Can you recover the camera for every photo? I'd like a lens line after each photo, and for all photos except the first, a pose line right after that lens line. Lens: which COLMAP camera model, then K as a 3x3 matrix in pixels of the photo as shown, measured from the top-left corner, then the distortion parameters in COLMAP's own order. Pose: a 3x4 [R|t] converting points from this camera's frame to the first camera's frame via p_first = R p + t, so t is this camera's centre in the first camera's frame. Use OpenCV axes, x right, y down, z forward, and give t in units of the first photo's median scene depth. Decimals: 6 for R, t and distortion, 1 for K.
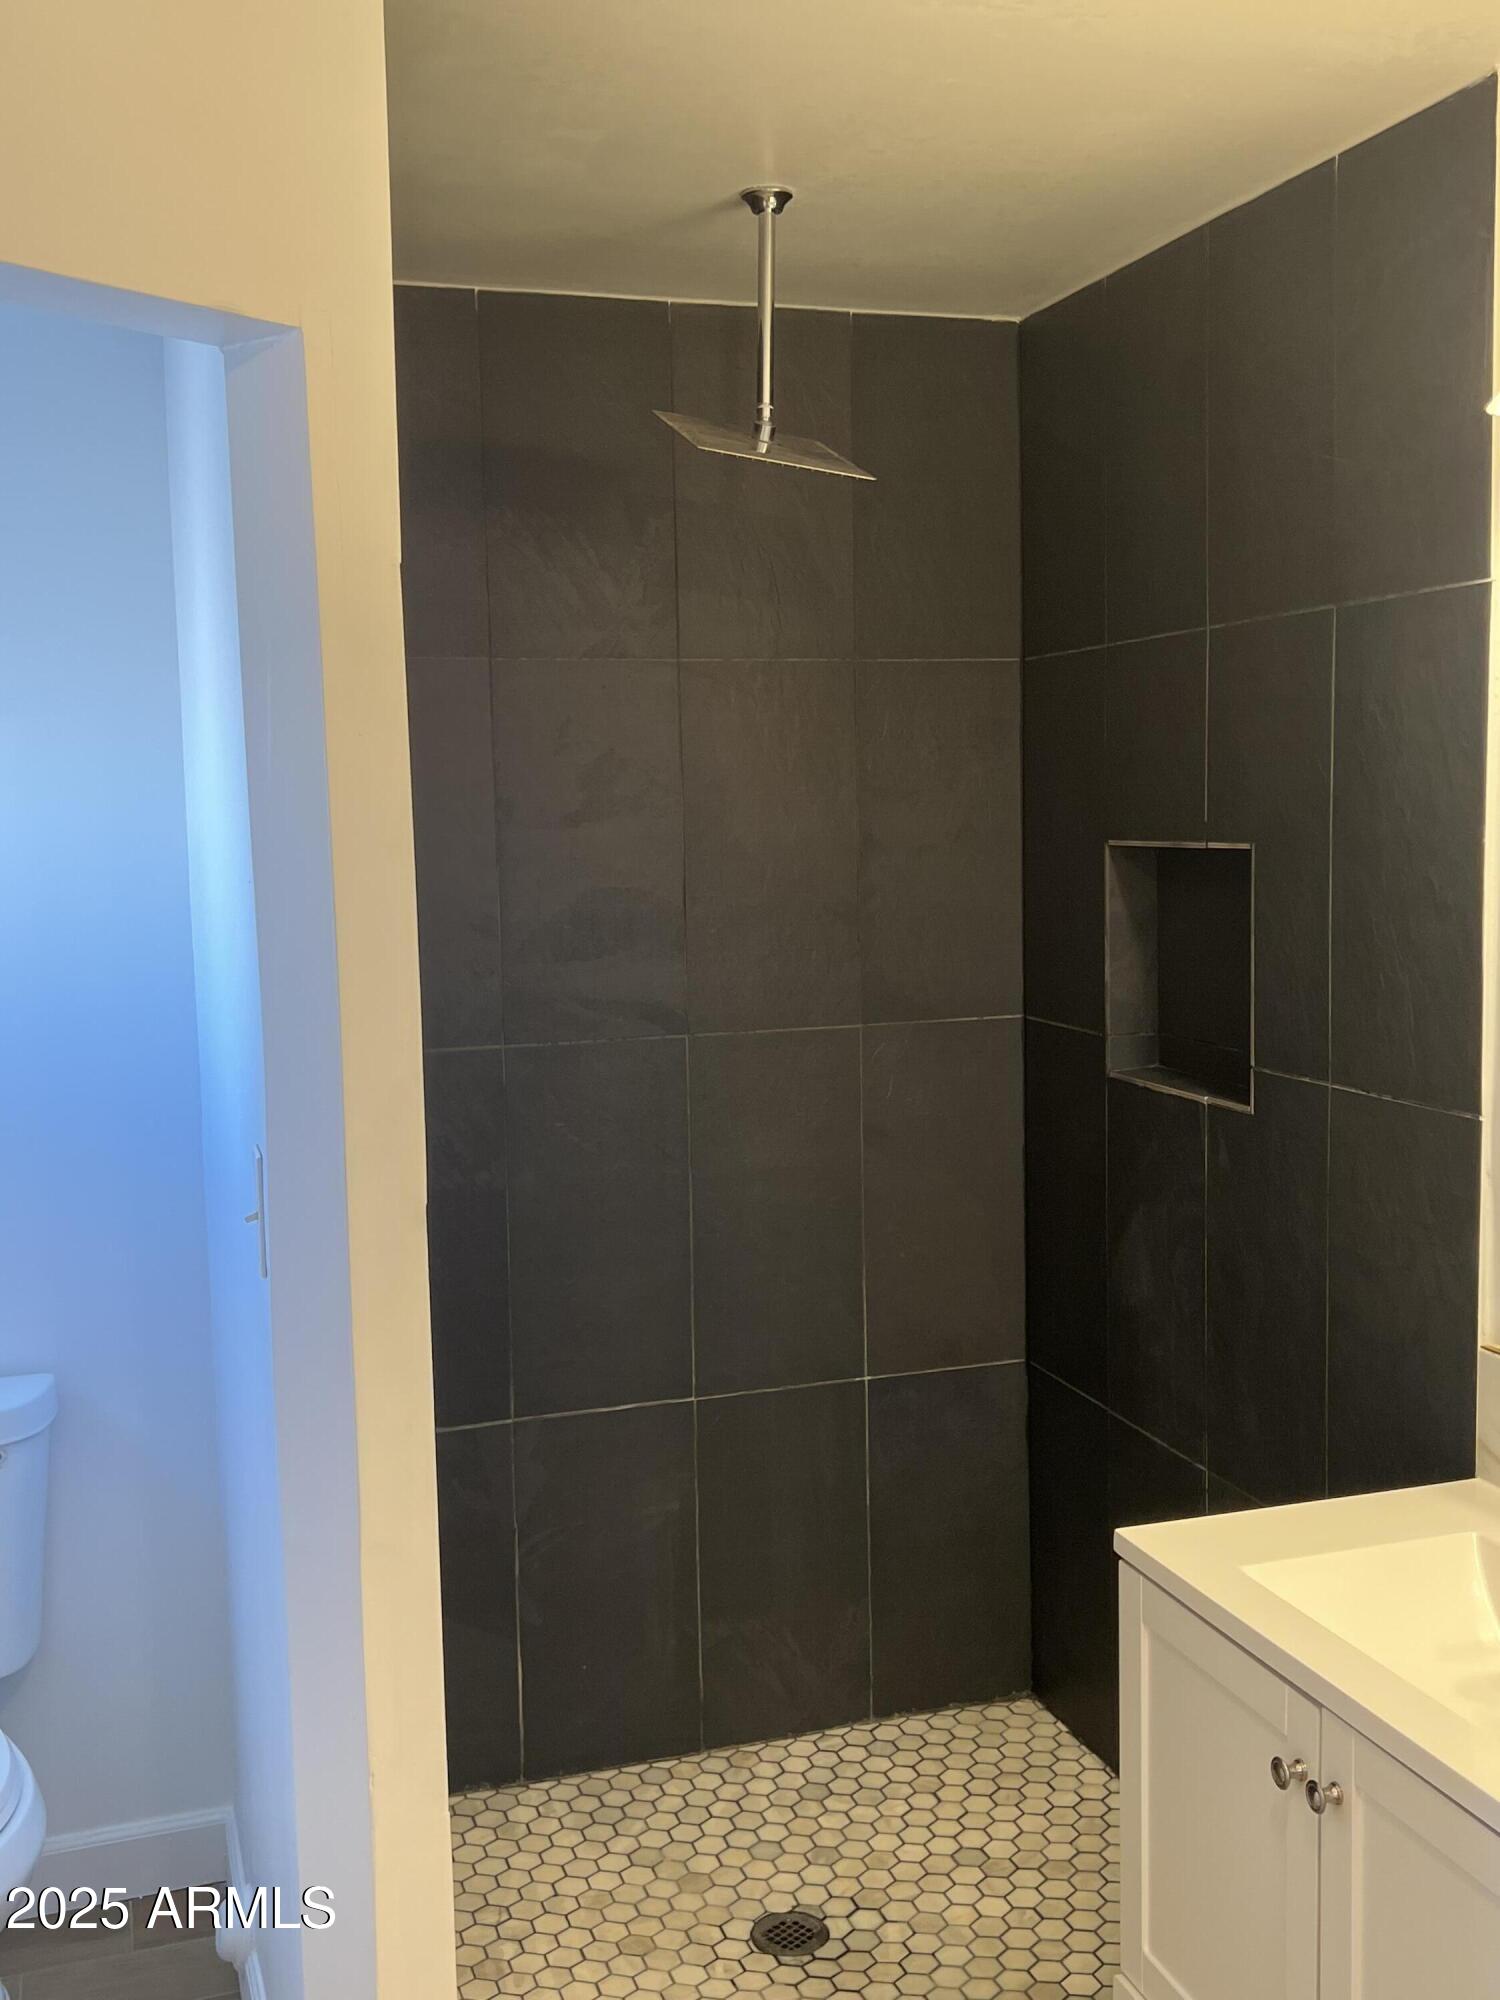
lens RADIAL K [[2016.5, 0, 750.0], [0, 2016.5, 1000.0], [0, 0, 1]] dist [0.069065, -0.153819]
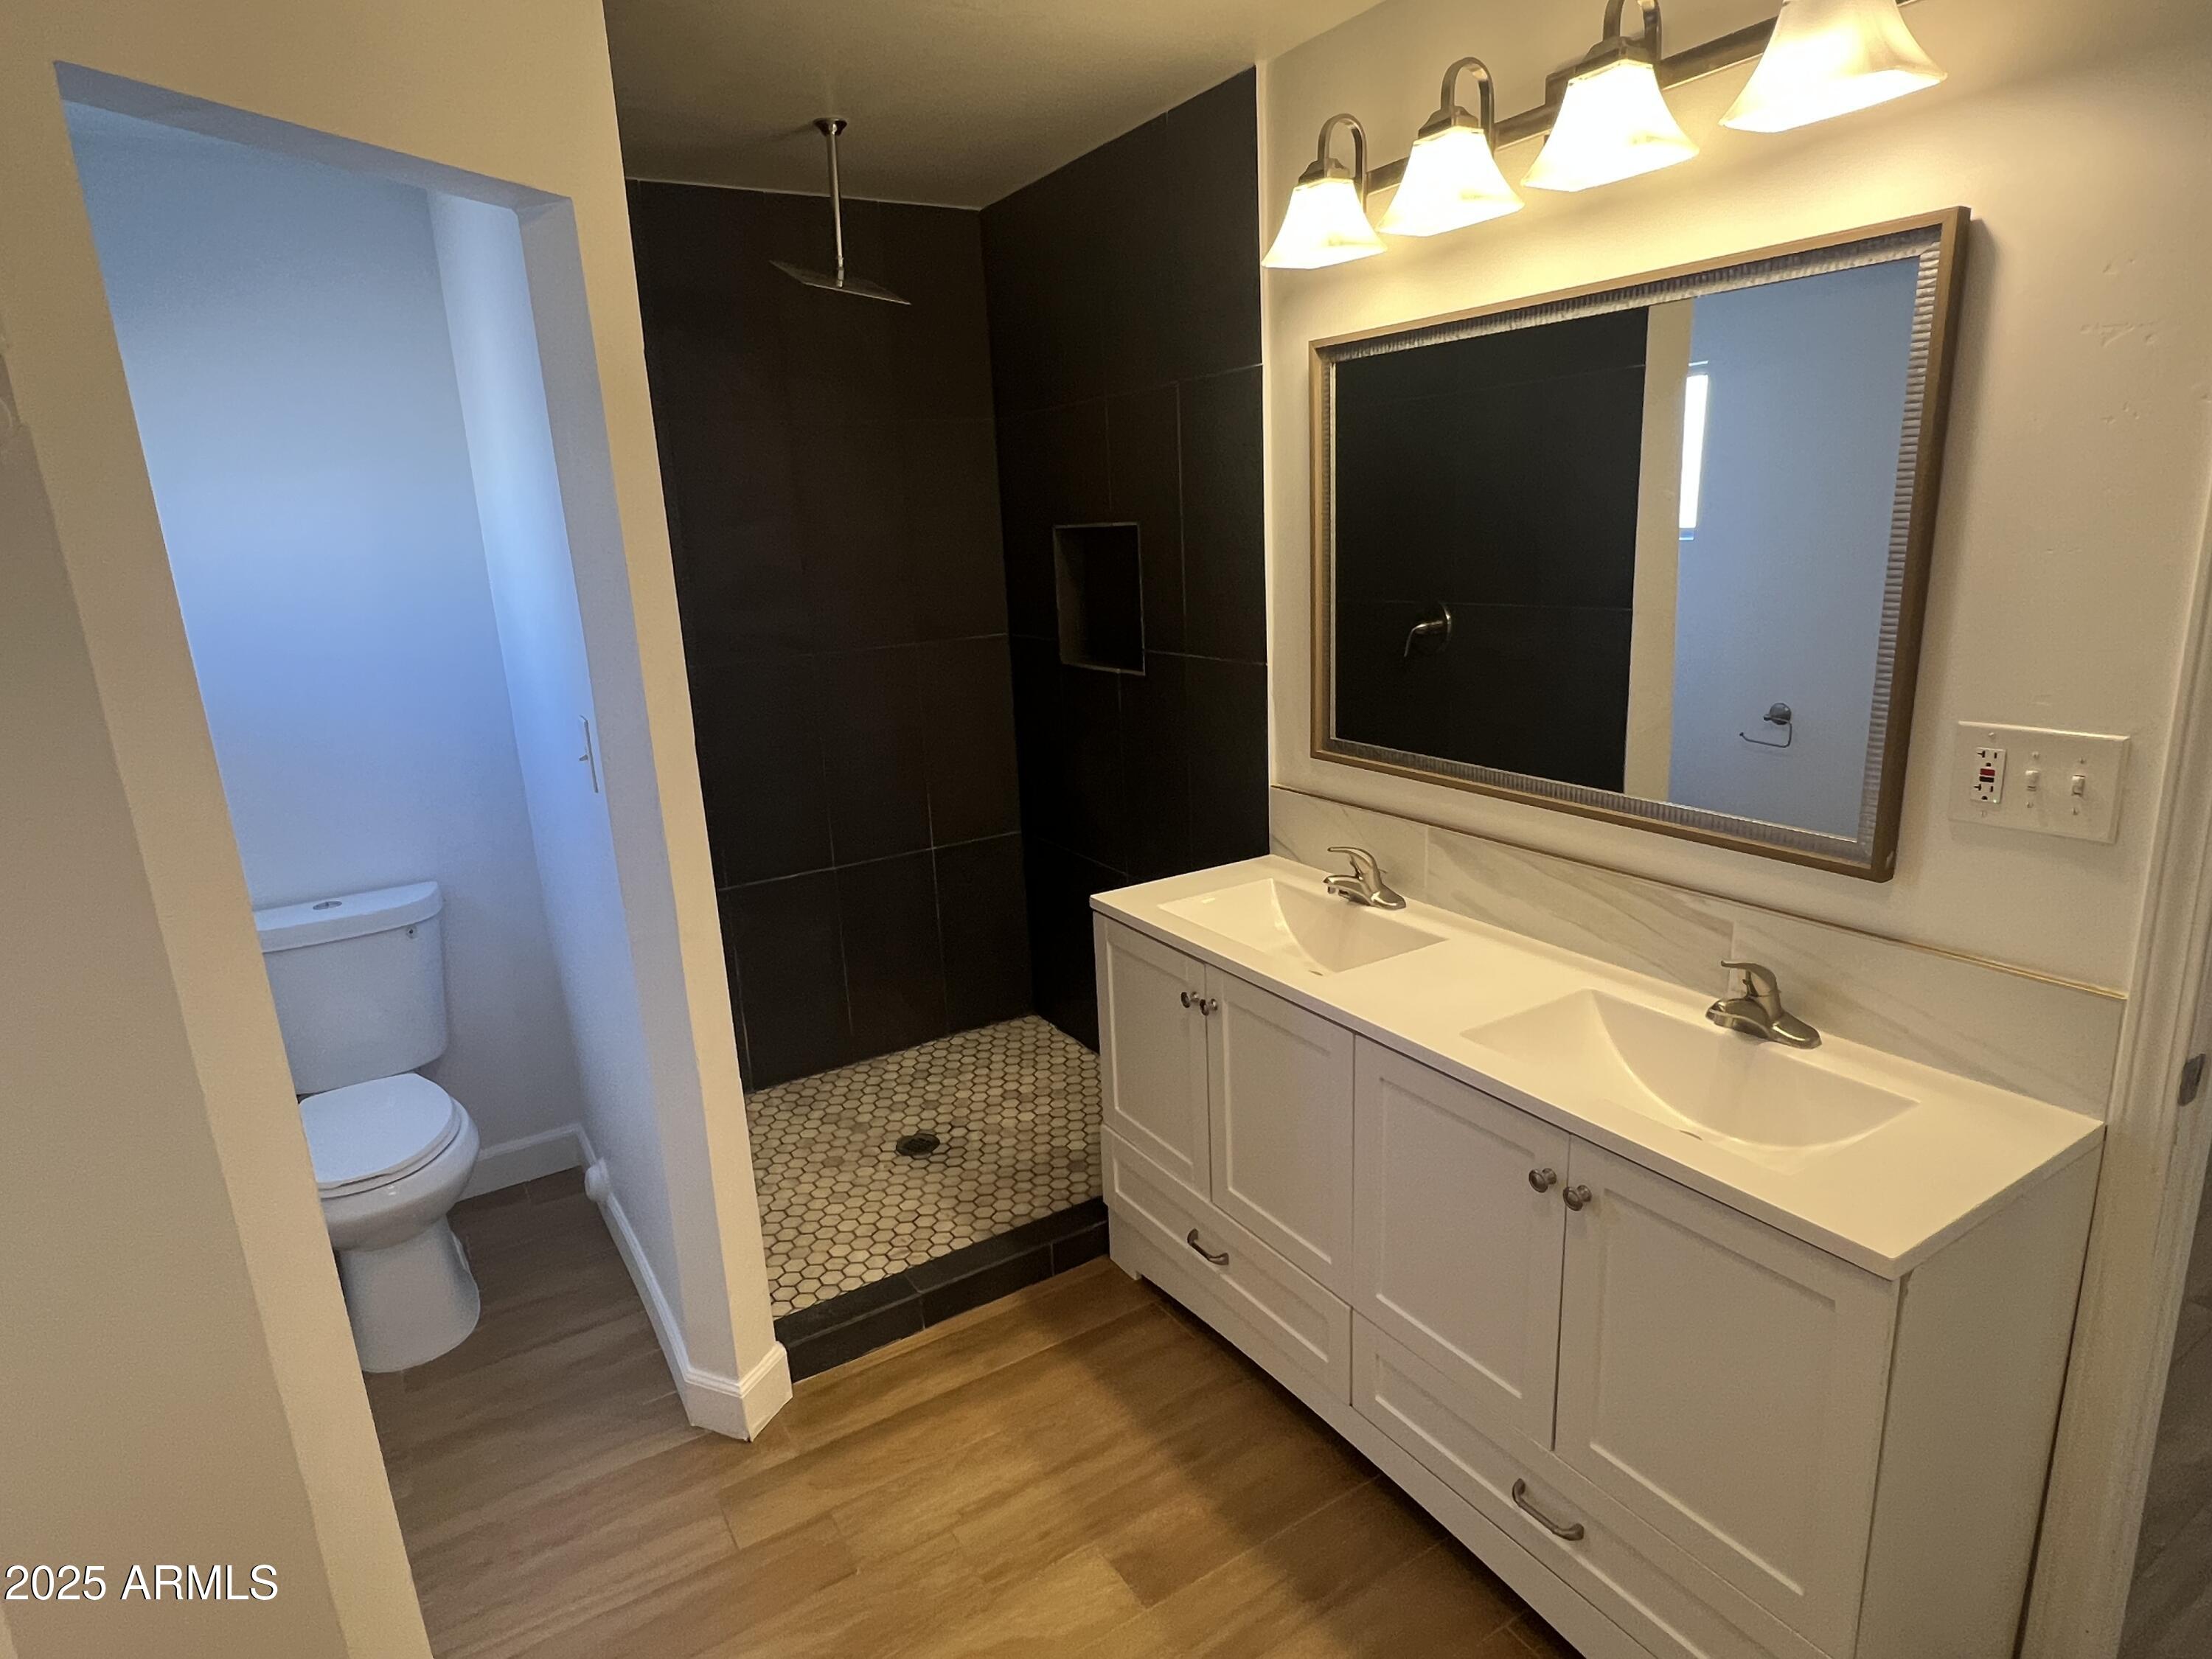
lens RADIAL K [[1231.2, 0, 1086.7], [0, 1231.2, 820.9], [0, 0, 1]] dist [-0.002237, -0.000183]
pose [[0.973351, -0.081234, 0.214450, -0.043693], [0.052019, 0.988992, 0.138527, 0.027167], [-0.223342, -0.123680, 0.966862, -0.059669]]
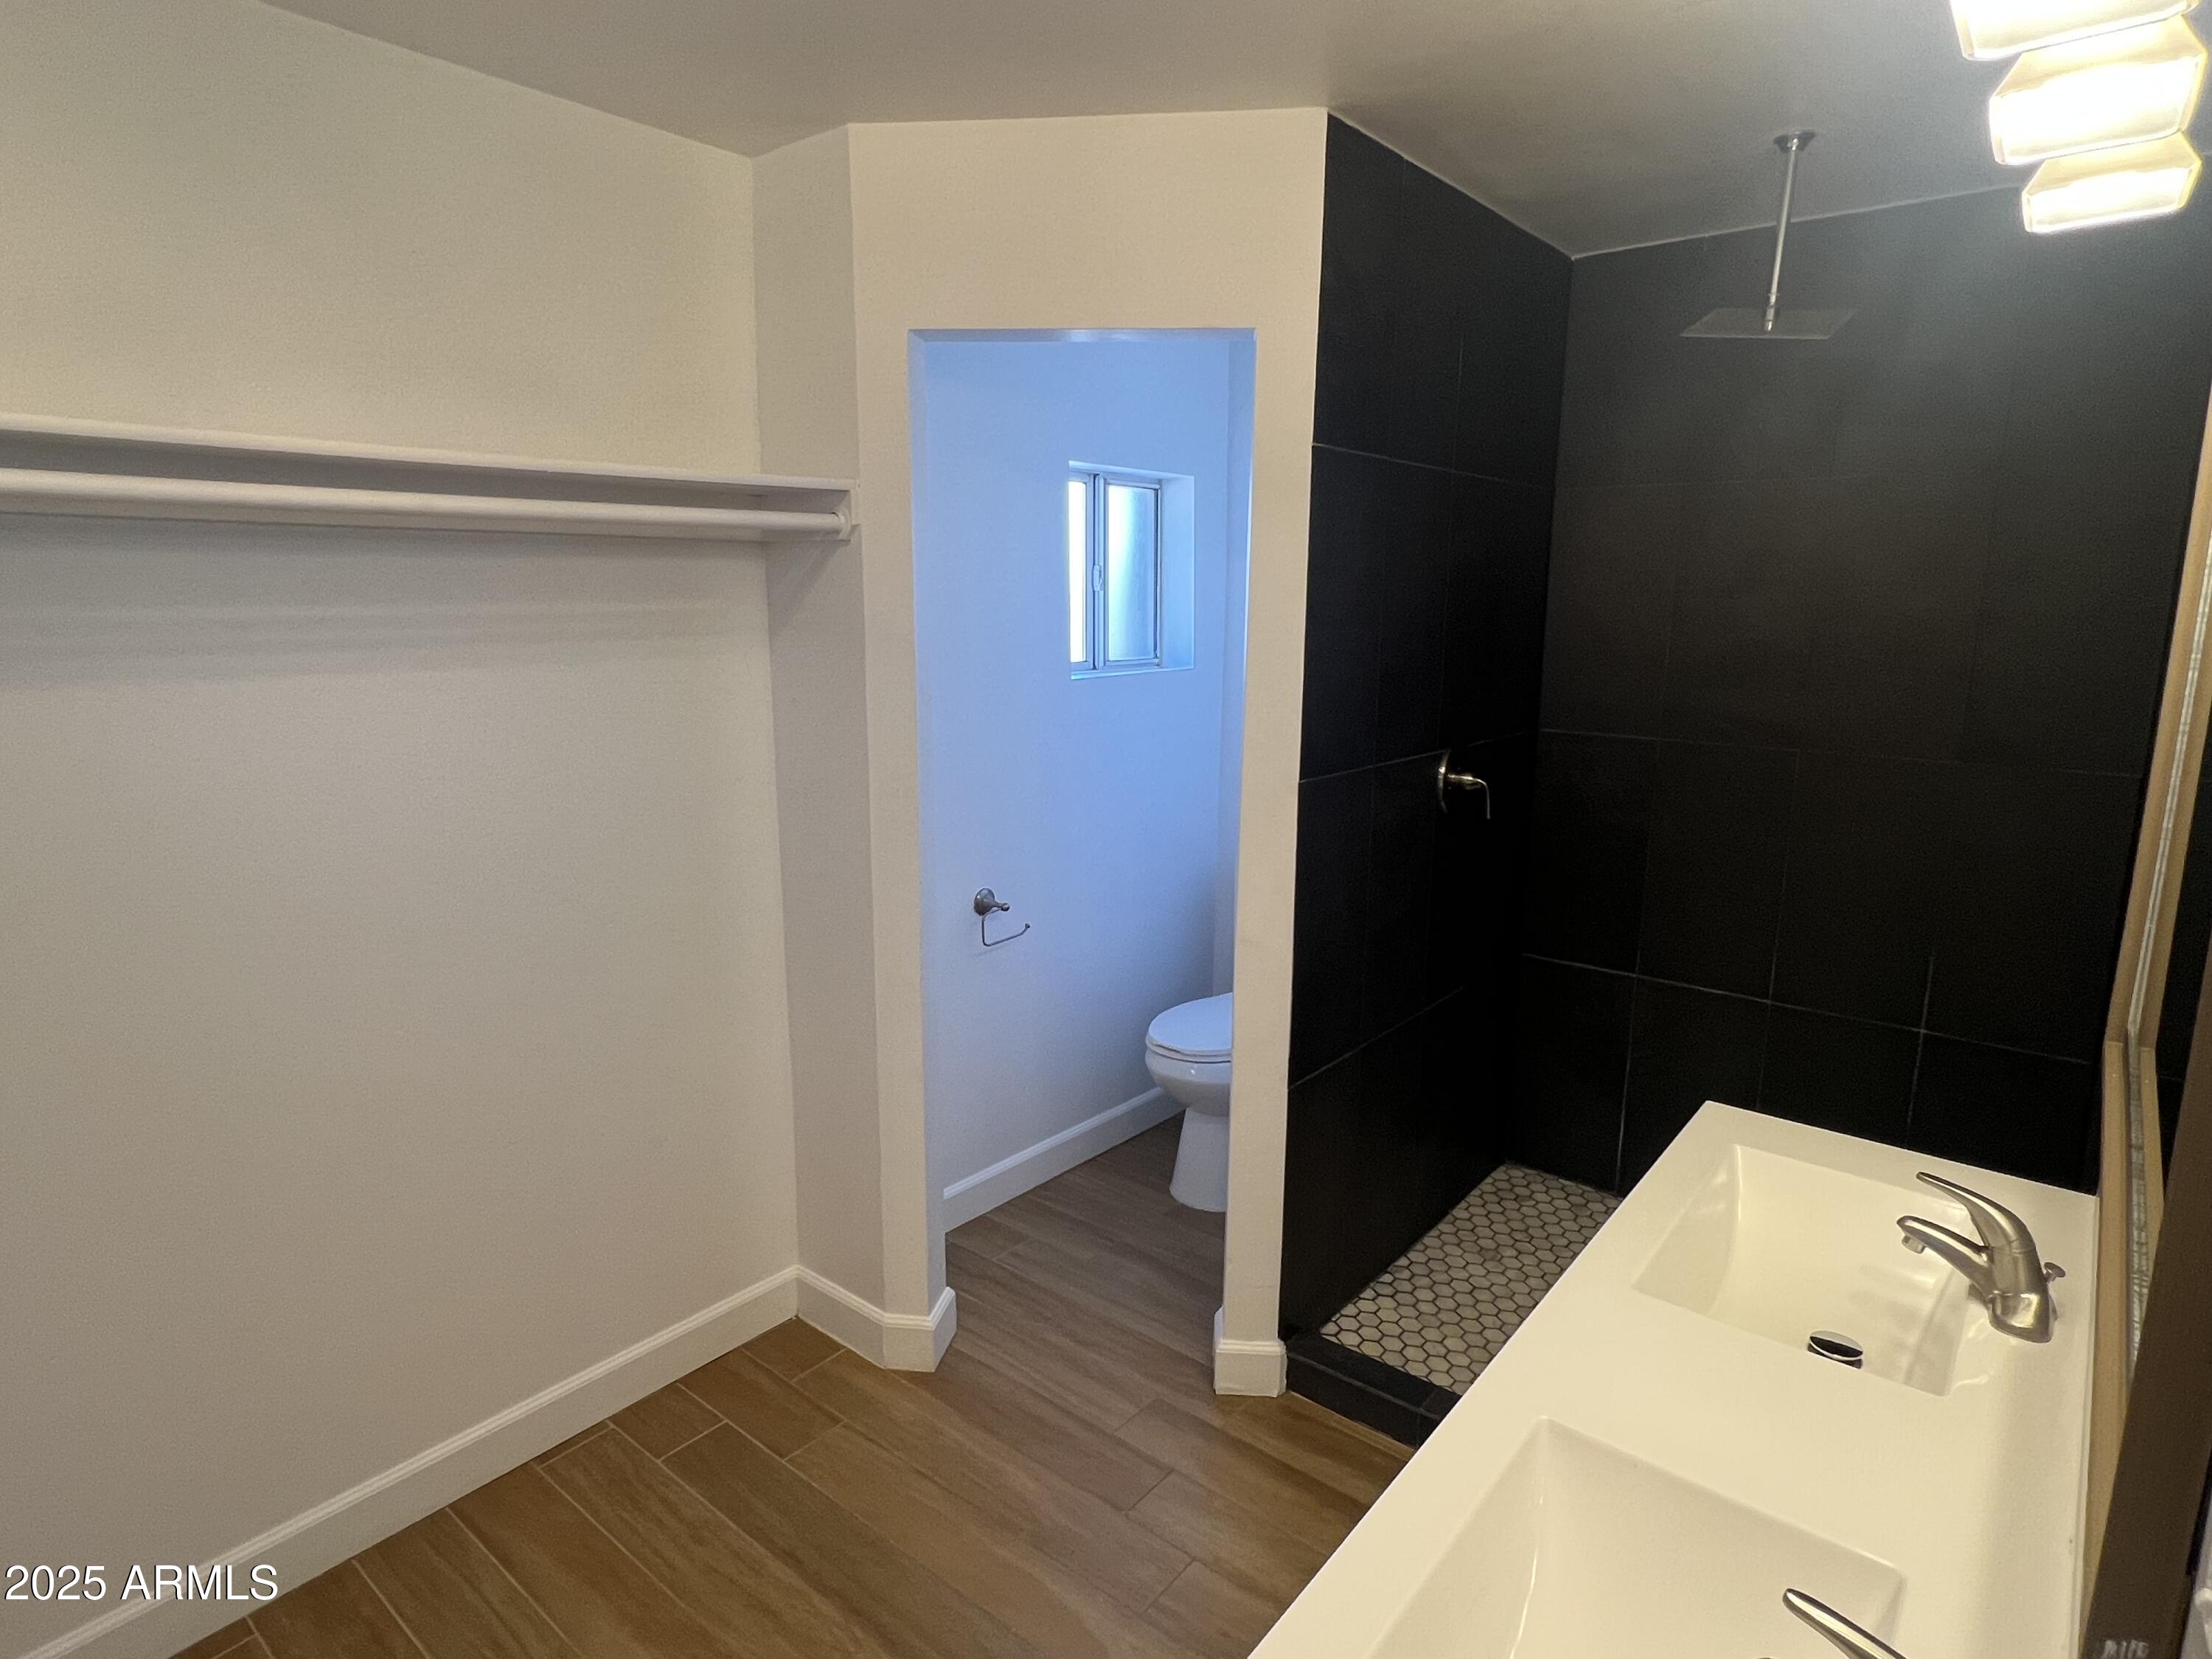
lens RADIAL K [[1231.2, 0, 1086.7], [0, 1231.2, 820.9], [0, 0, 1]] dist [-0.002237, -0.000183]
pose [[0.532510, 0.182164, -0.826589, 0.473047], [-0.105790, 0.983233, 0.148533, -0.010158], [0.839787, 0.008350, 0.542852, 0.128340]]
